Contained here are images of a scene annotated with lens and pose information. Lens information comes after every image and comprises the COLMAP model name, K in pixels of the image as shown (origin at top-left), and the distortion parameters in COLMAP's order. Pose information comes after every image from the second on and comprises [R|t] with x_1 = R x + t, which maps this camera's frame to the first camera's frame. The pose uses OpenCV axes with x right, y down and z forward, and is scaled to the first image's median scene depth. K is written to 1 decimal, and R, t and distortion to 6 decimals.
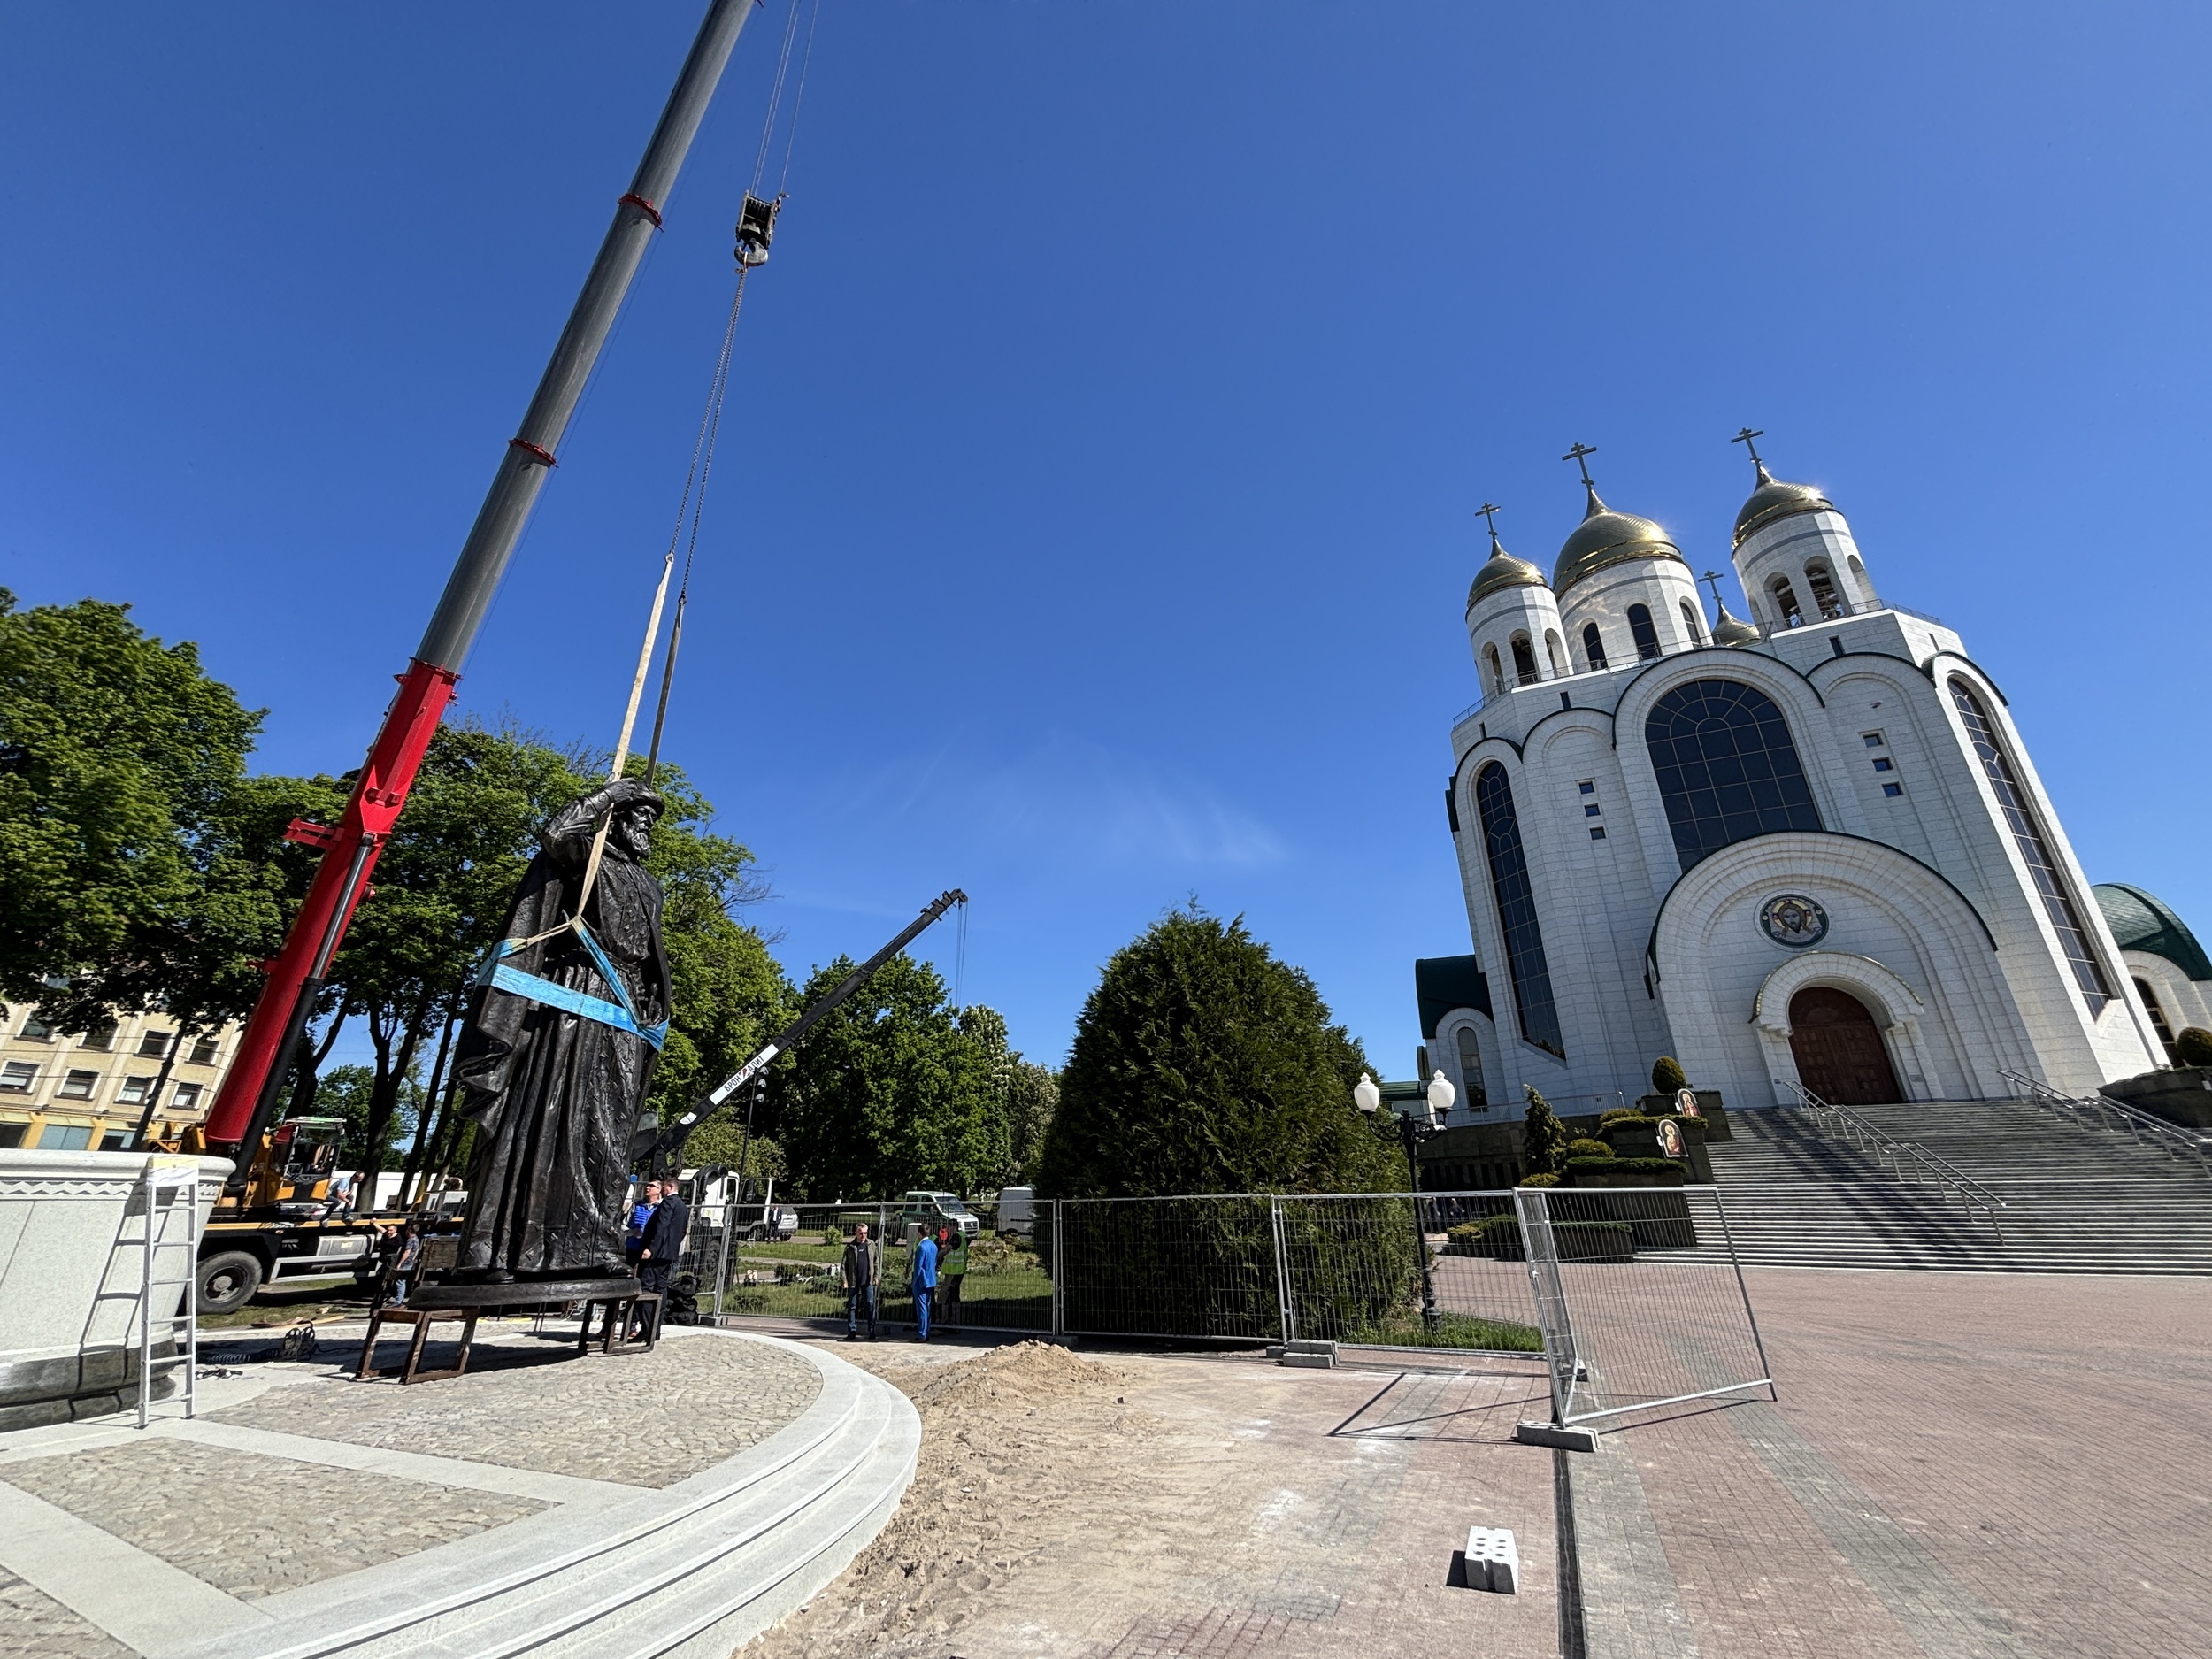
lens RADIAL K [[890.0, 0, 1102.8], [0, 890.0, 823.4], [0, 0, 1]] dist [-0.004267, 0.000095]
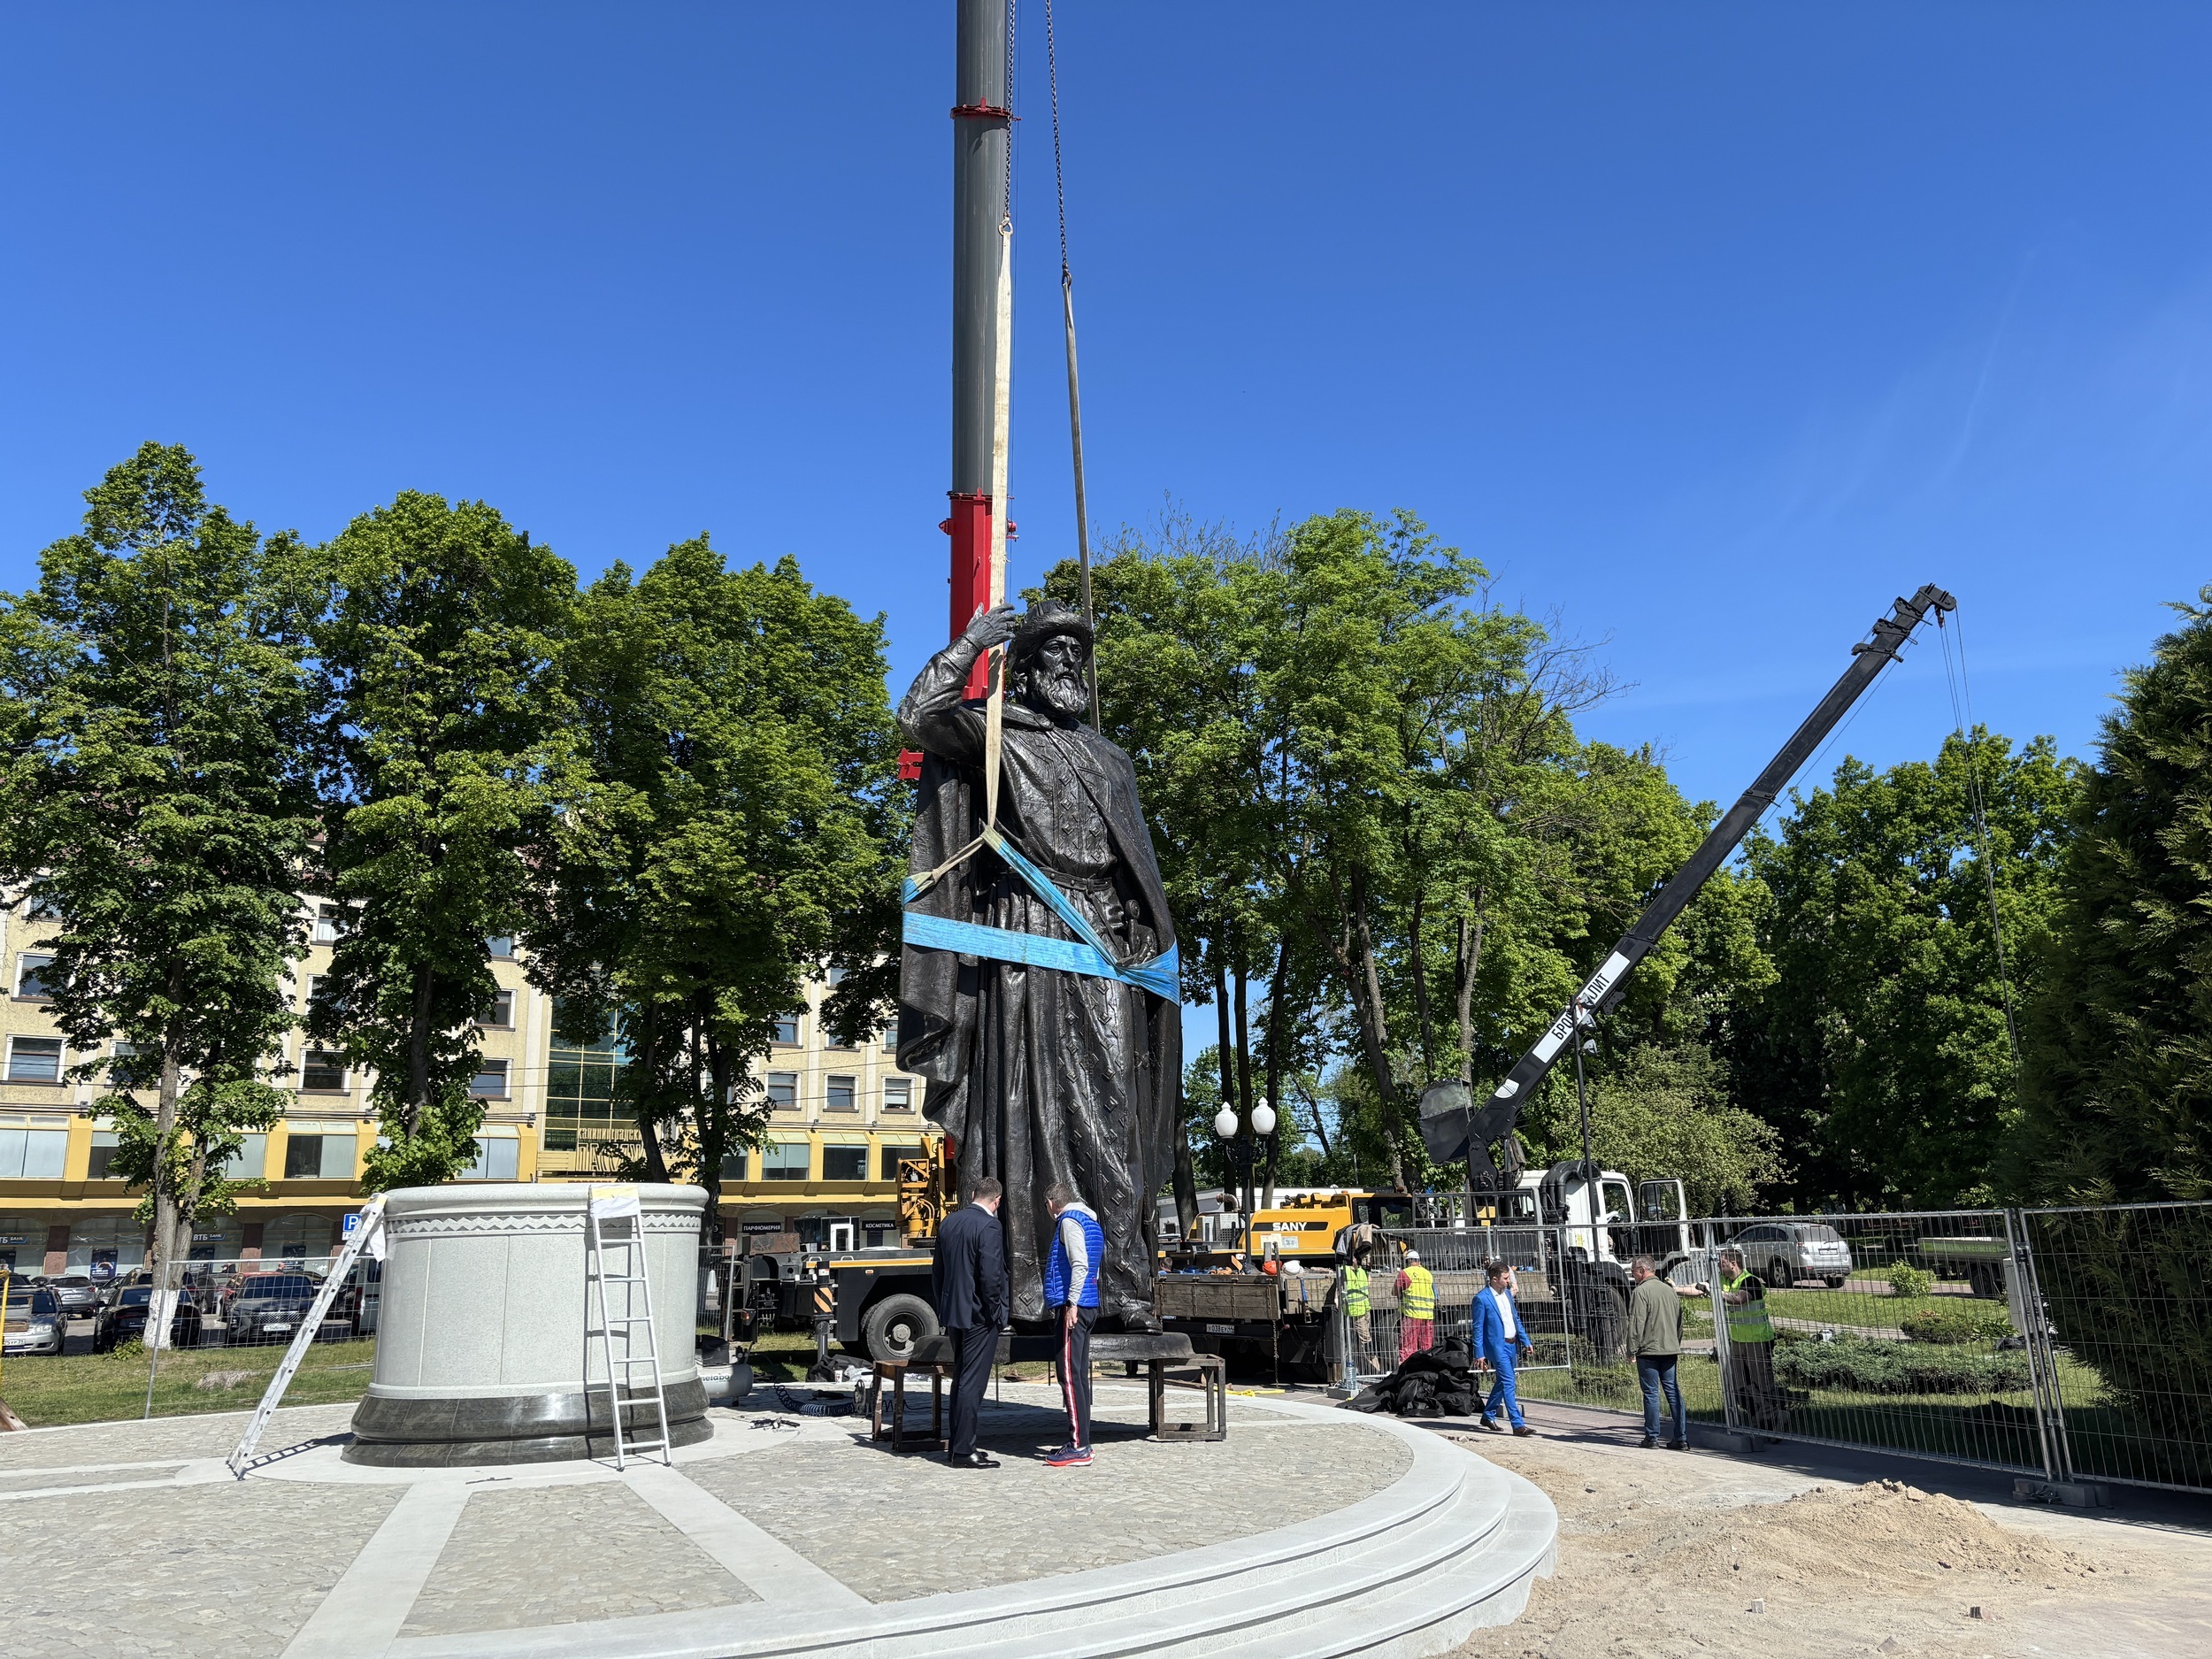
lens RADIAL K [[1667.1, 0, 1103.5], [0, 1667.1, 829.0], [0, 0, 1]] dist [0.035545, -0.043739]
pose [[0.709117, -0.175907, -0.682795, 0.136097], [0.290398, 0.955296, 0.055482, 0.025219], [0.642512, -0.237625, 0.728500, 0.053881]]
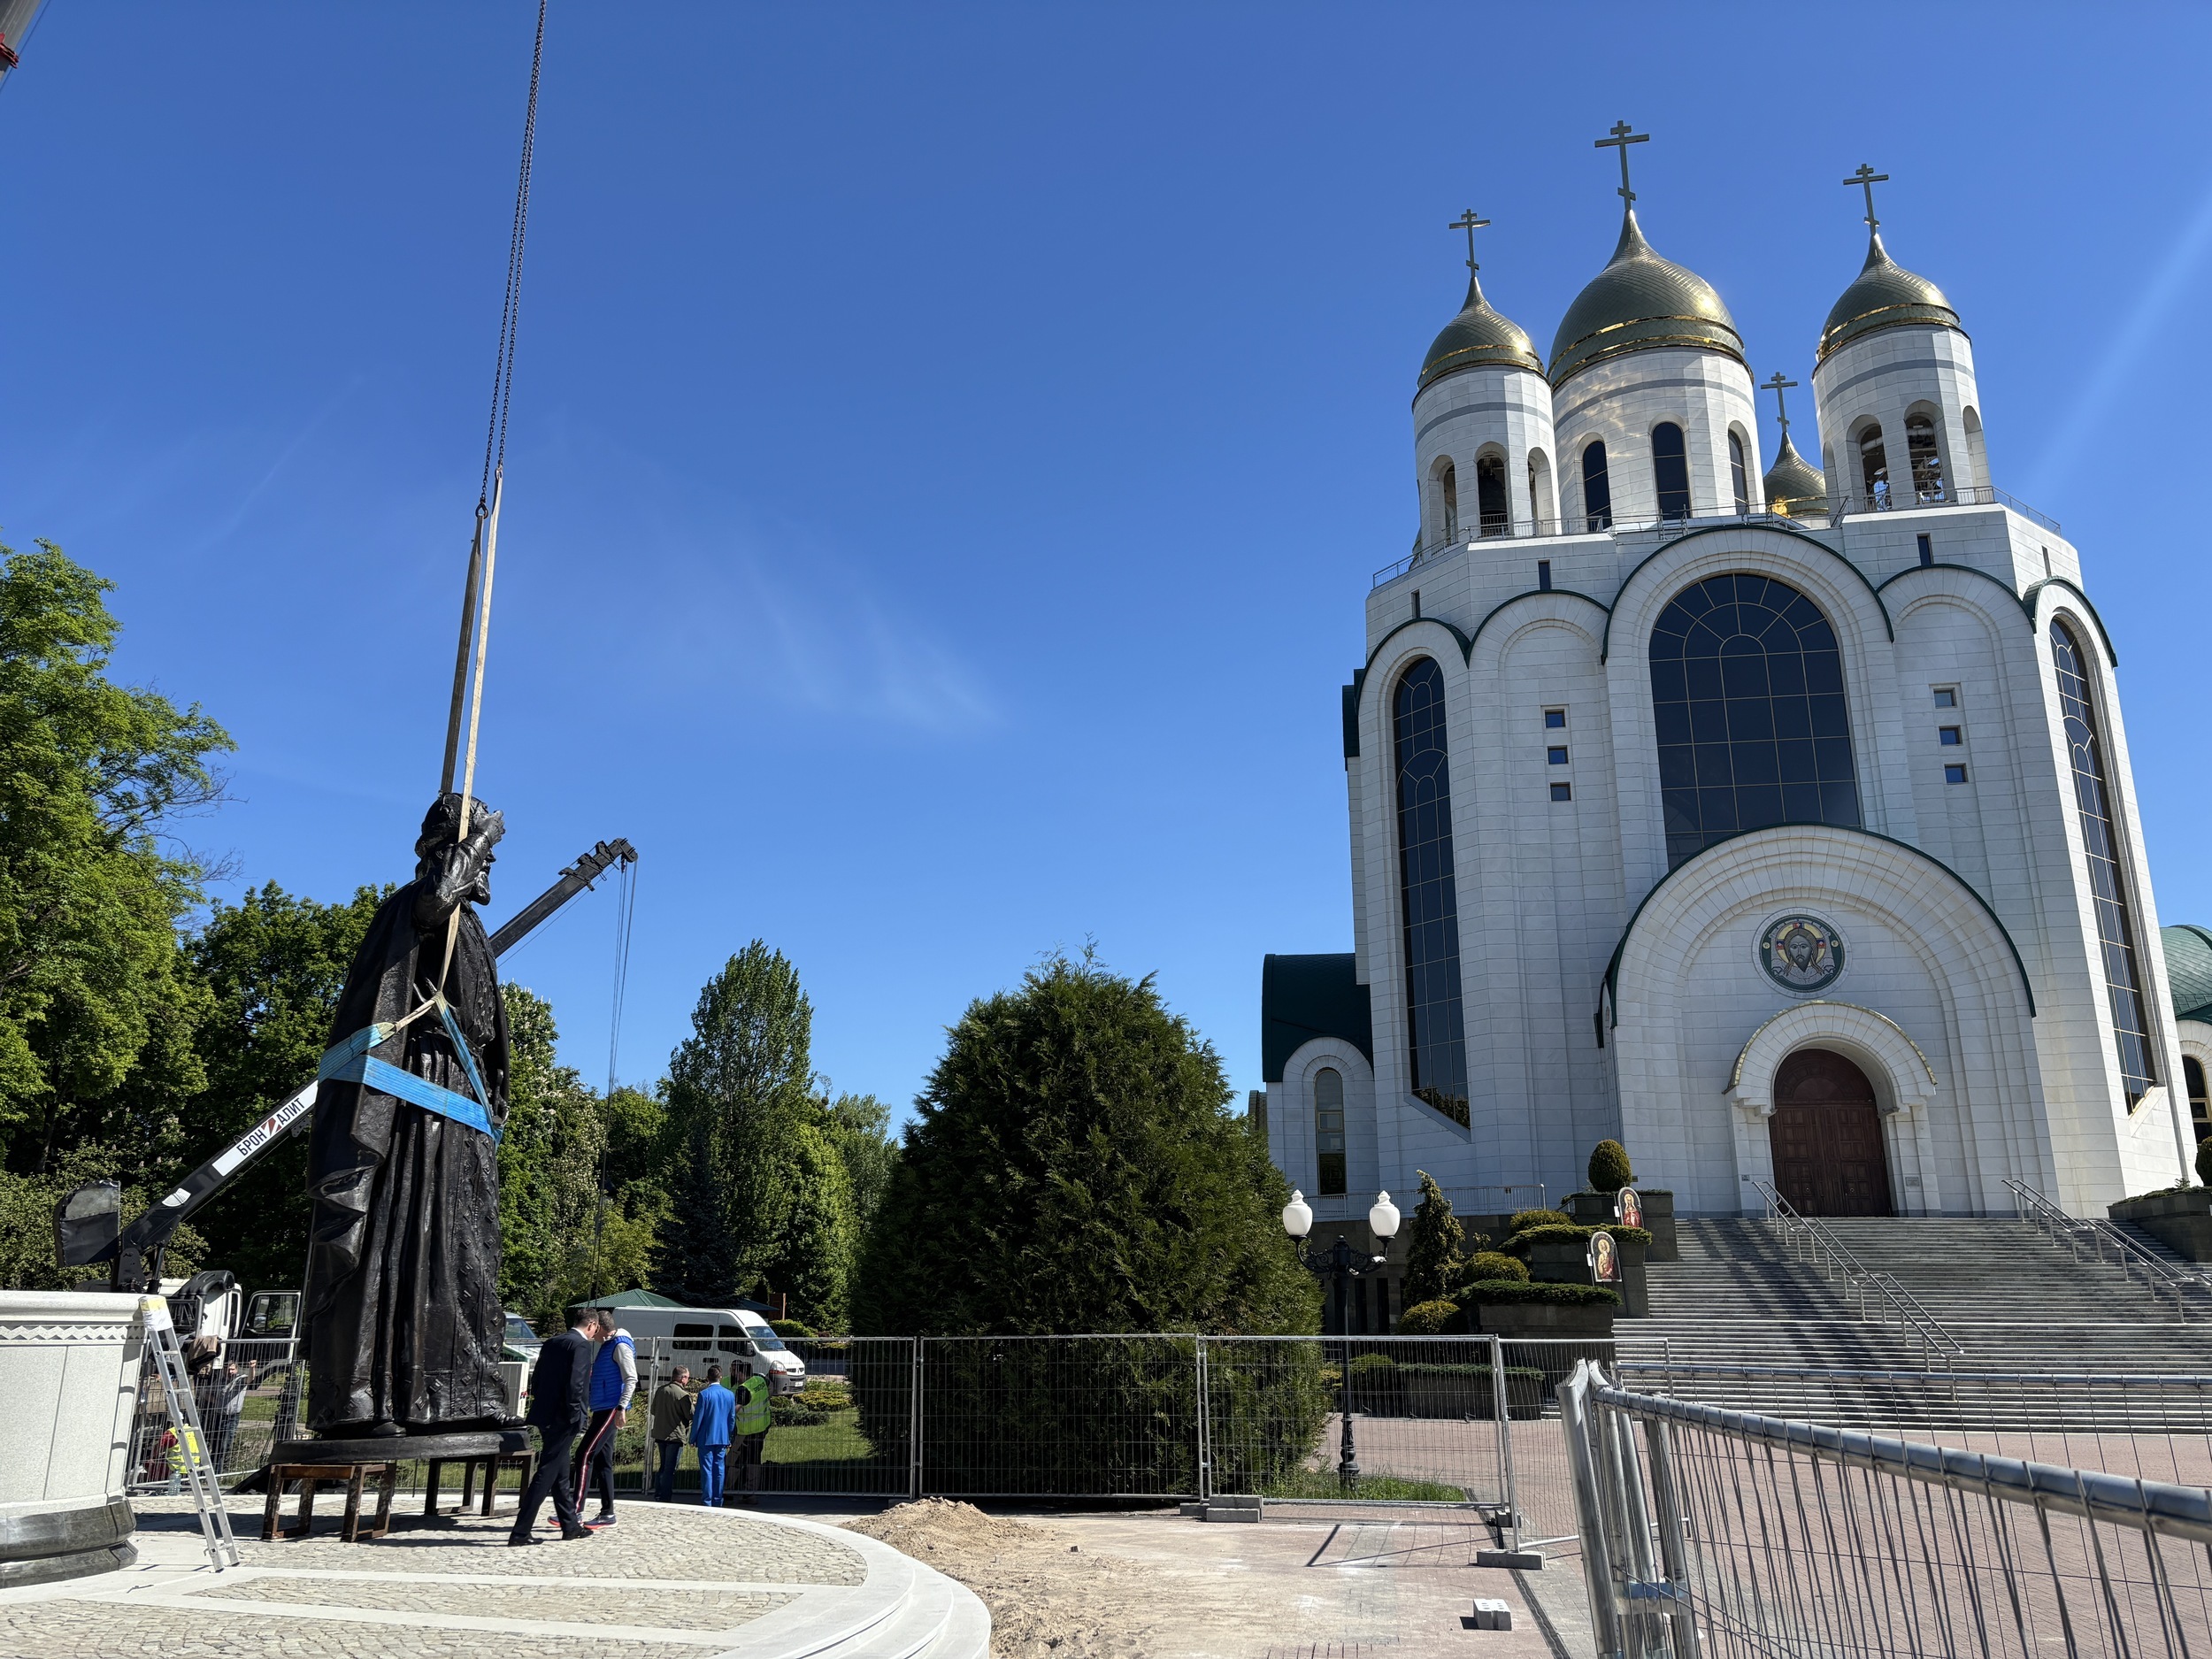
lens RADIAL K [[1667.1, 0, 1090.1], [0, 1667.1, 848.9], [0, 0, 1]] dist [0.035545, -0.043739]
pose [[0.965138, 0.081172, 0.248837, -0.168691], [-0.111654, 0.987537, 0.110921, -0.100683], [-0.236732, -0.134838, 0.962173, -0.219208]]
